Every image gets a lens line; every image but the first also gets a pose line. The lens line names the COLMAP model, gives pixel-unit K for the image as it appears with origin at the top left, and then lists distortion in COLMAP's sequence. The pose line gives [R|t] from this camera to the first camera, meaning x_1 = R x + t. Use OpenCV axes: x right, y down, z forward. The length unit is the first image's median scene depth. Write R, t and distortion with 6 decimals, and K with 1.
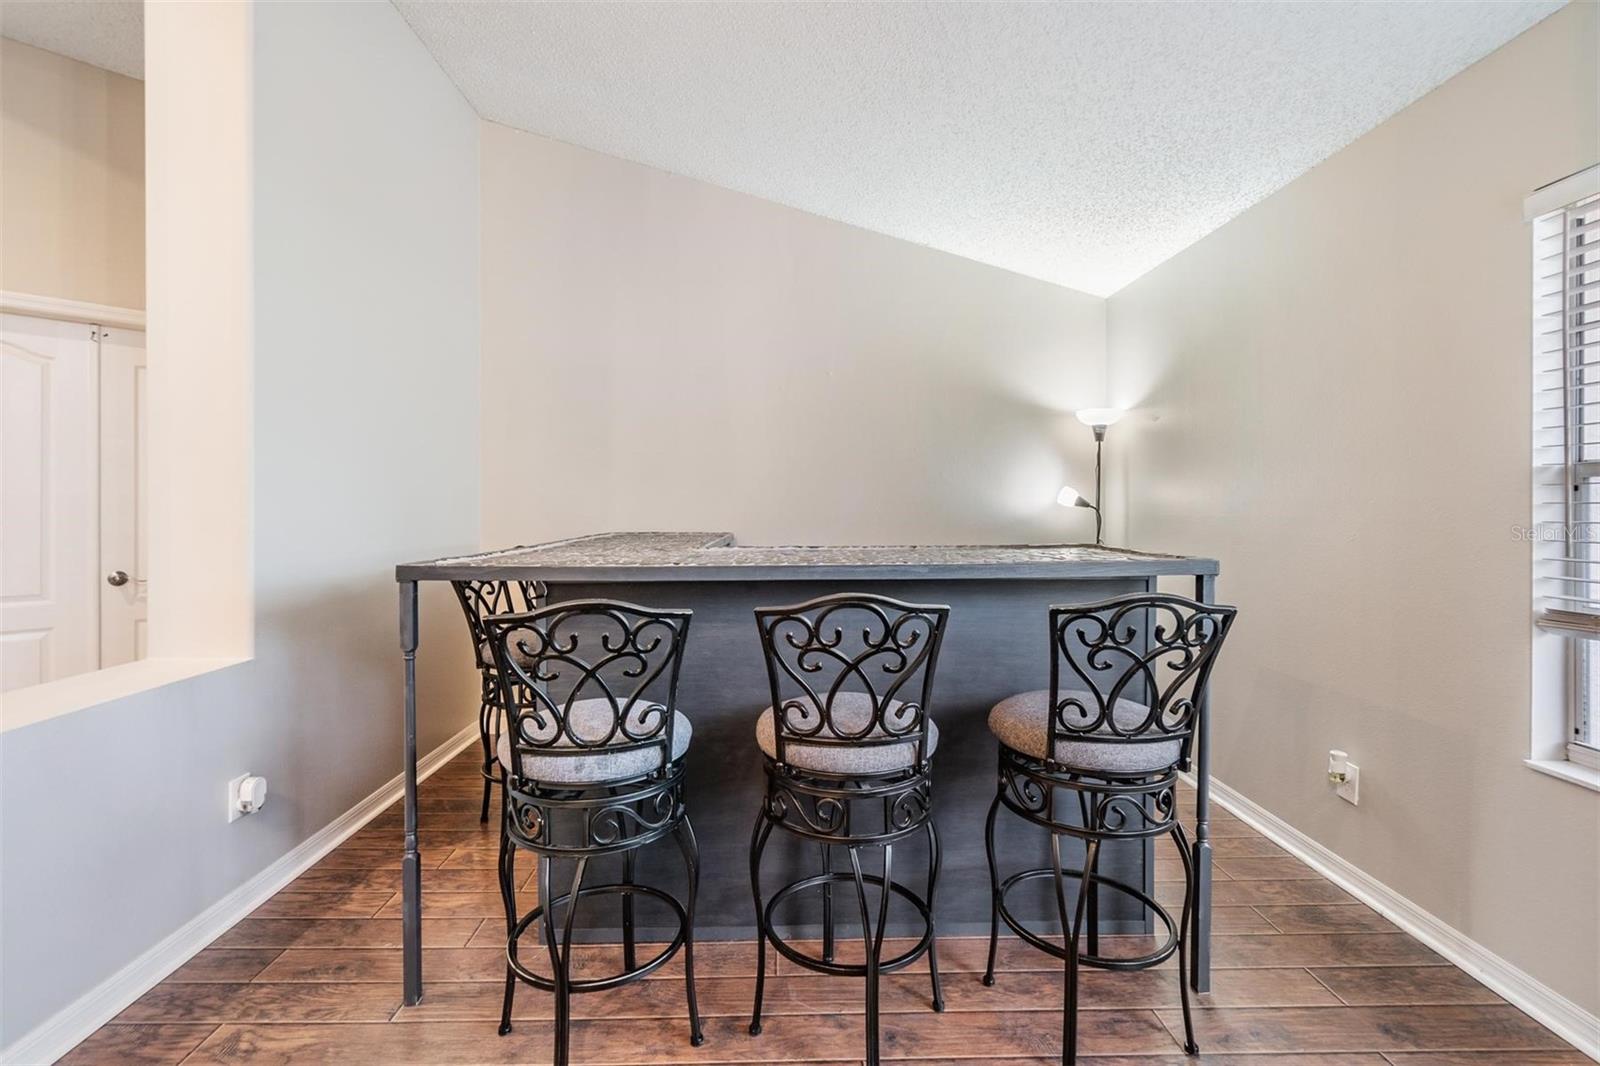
lens RADIAL K [[769.9, 0, 805.0], [0, 769.9, 511.0], [0, 0, 1]] dist [0.135212, 0.000100]
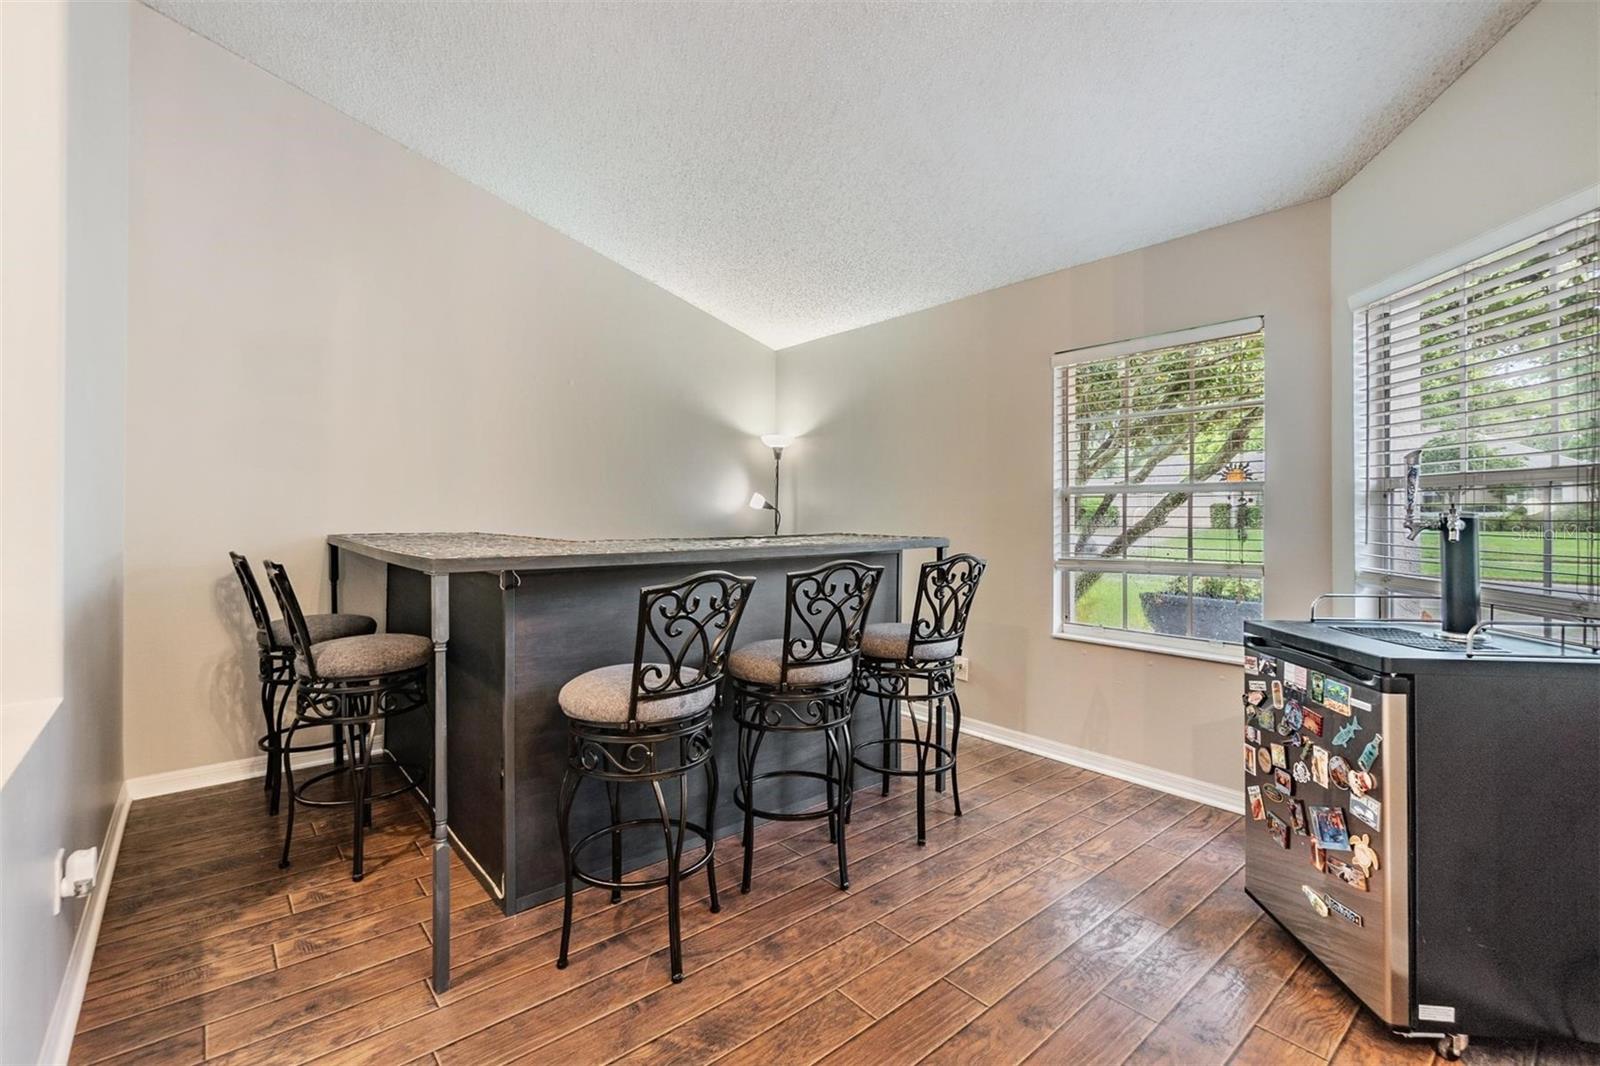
lens RADIAL K [[708.0, 0, 794.3], [0, 708.0, 503.2], [0, 0, 1]] dist [0.308204, -0.000001]
pose [[0.788957, 0.005781, 0.614421, -0.473306], [-0.000427, 0.999961, -0.008860, 0.003479], [-0.614448, 0.006728, 0.788929, -0.031273]]
